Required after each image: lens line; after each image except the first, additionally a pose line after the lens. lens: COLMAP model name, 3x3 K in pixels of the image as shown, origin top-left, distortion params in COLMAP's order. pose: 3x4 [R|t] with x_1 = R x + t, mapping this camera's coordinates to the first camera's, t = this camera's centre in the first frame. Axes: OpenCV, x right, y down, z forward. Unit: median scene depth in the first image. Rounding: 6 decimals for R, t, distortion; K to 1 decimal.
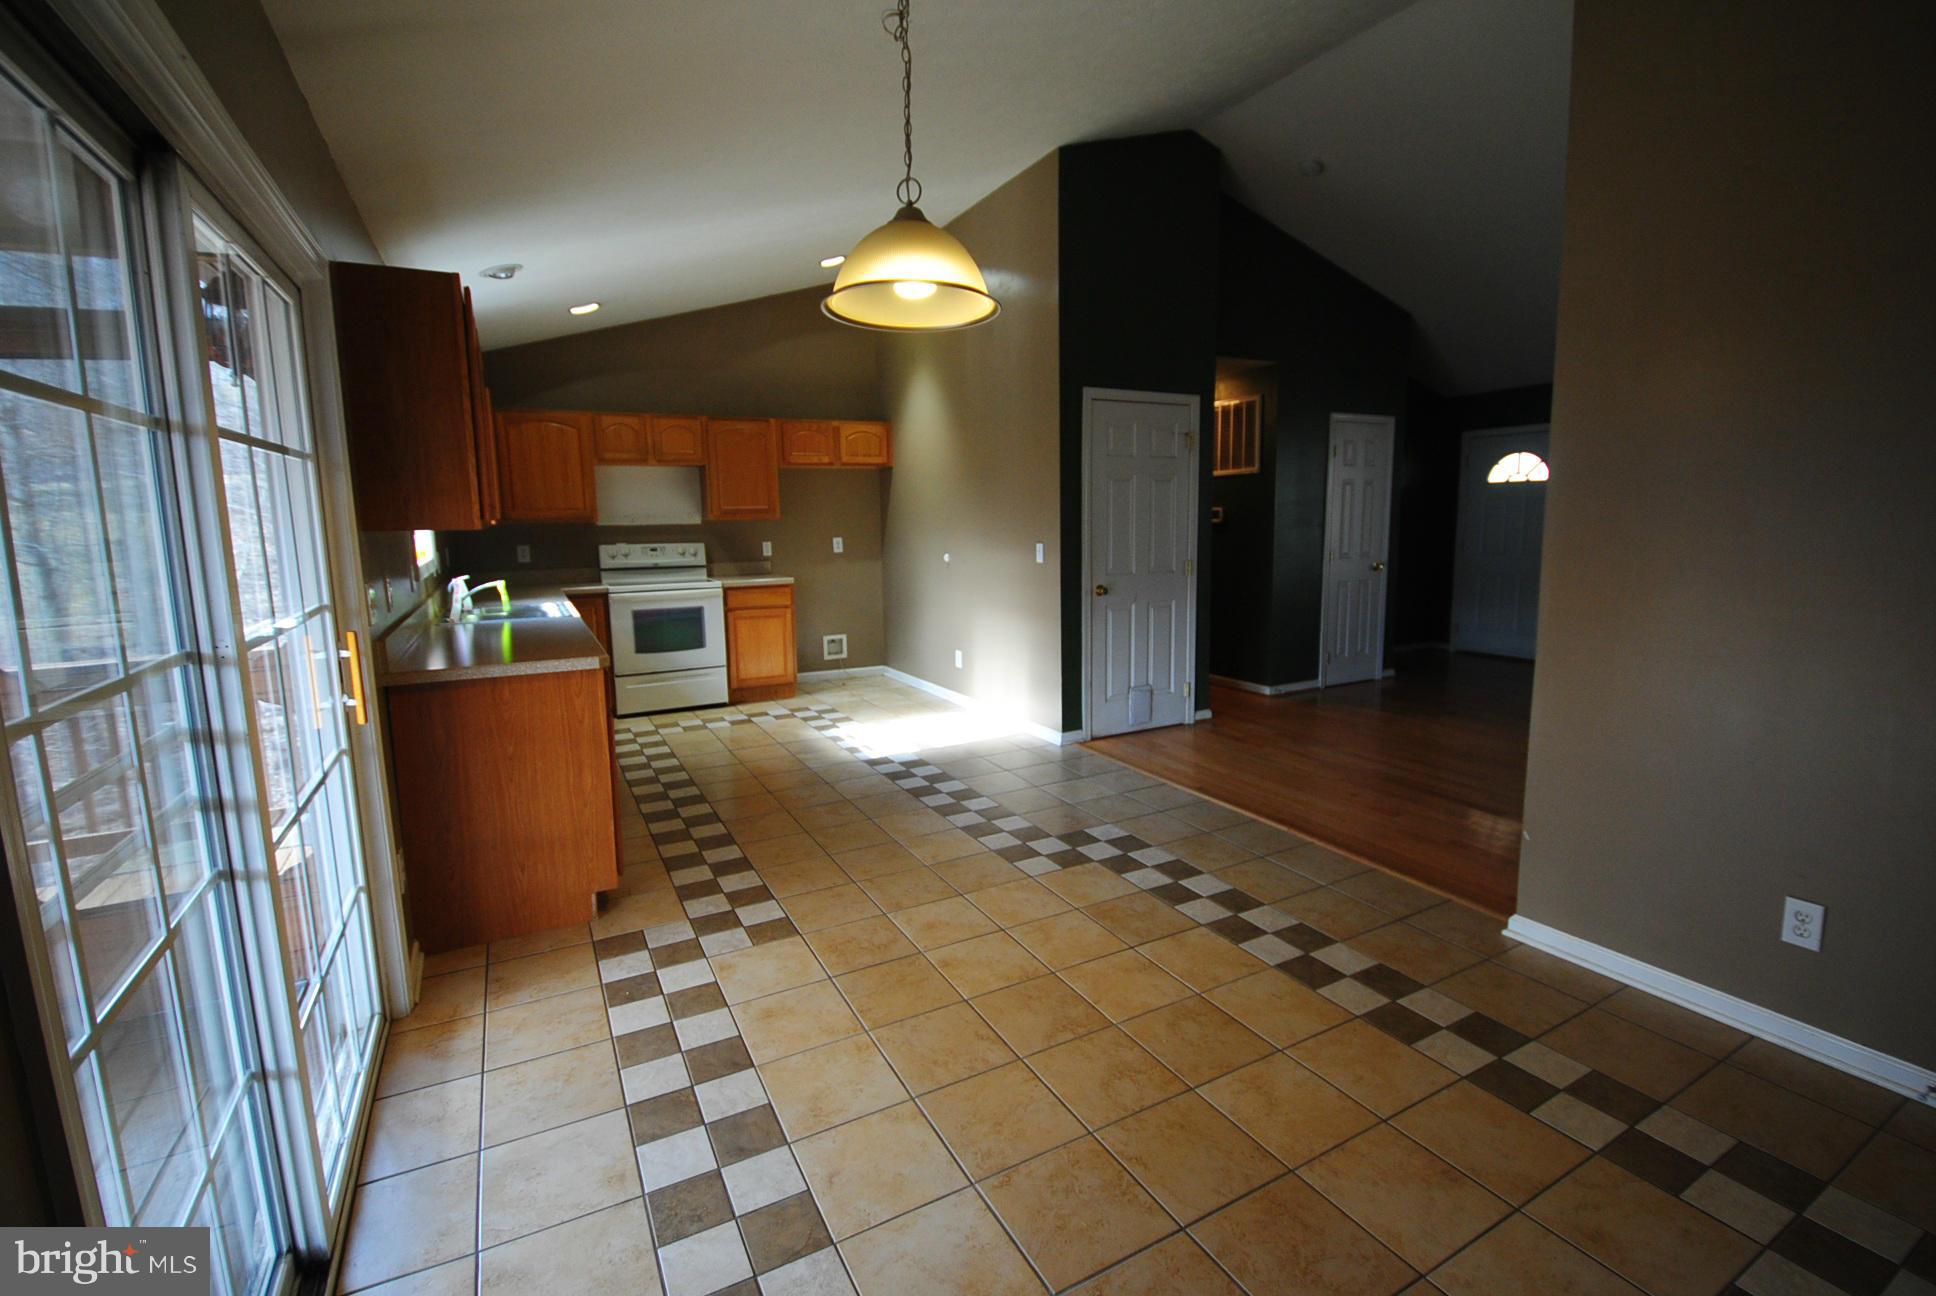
lens RADIAL K [[845.2, 0, 980.0], [0, 845.2, 627.9], [0, 0, 1]] dist [0.004321, -0.010771]
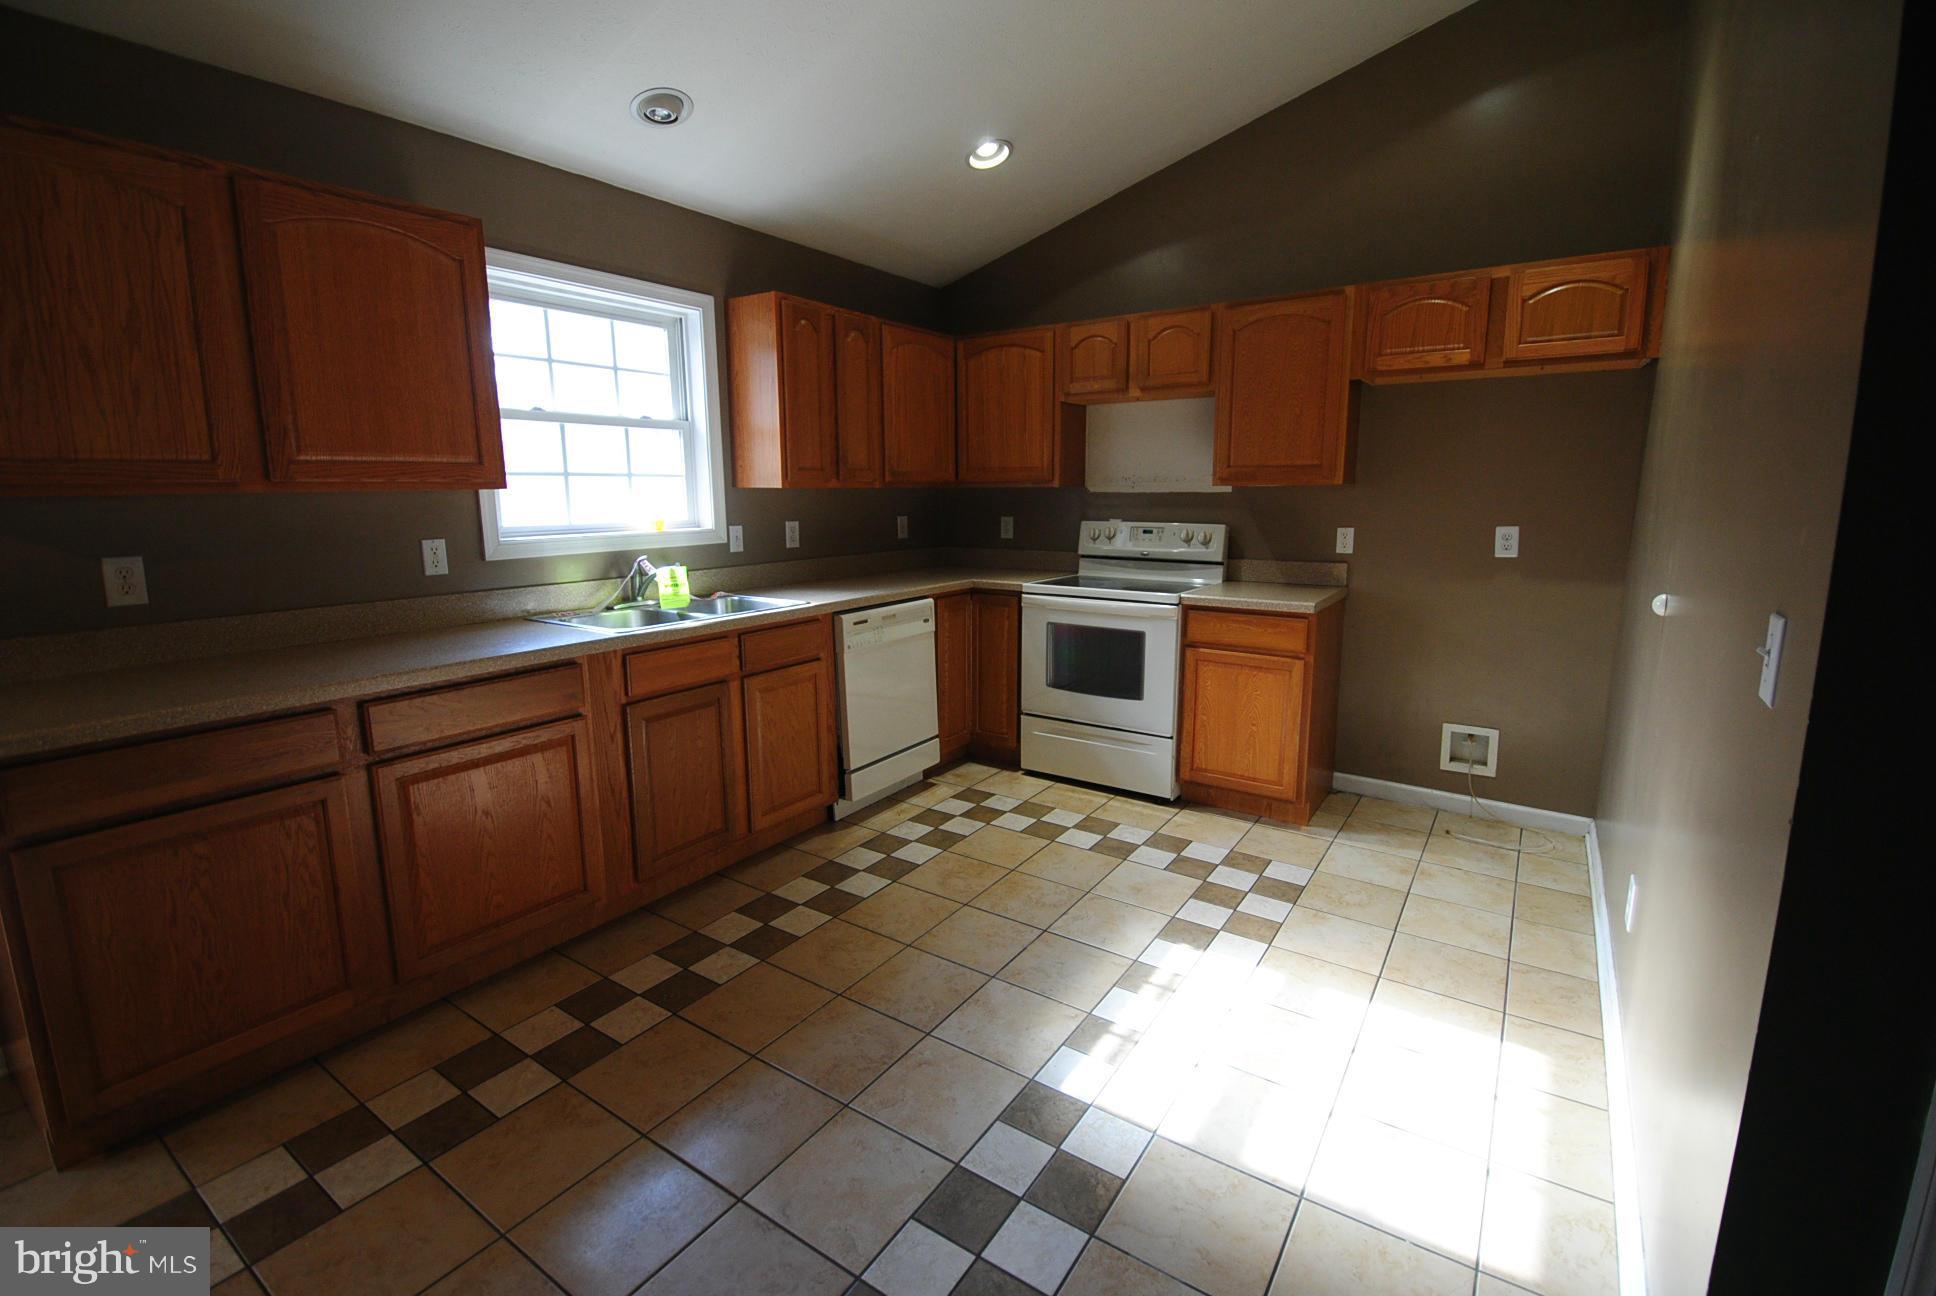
lens RADIAL K [[845.2, 0, 981.6], [0, 845.2, 632.8], [0, 0, 1]] dist [0.004321, -0.010771]
pose [[0.463505, 0.162738, -0.871022, 0.153872], [-0.119587, 0.985486, 0.120487, -0.093268], [0.877987, 0.048316, 0.476239, 0.695820]]
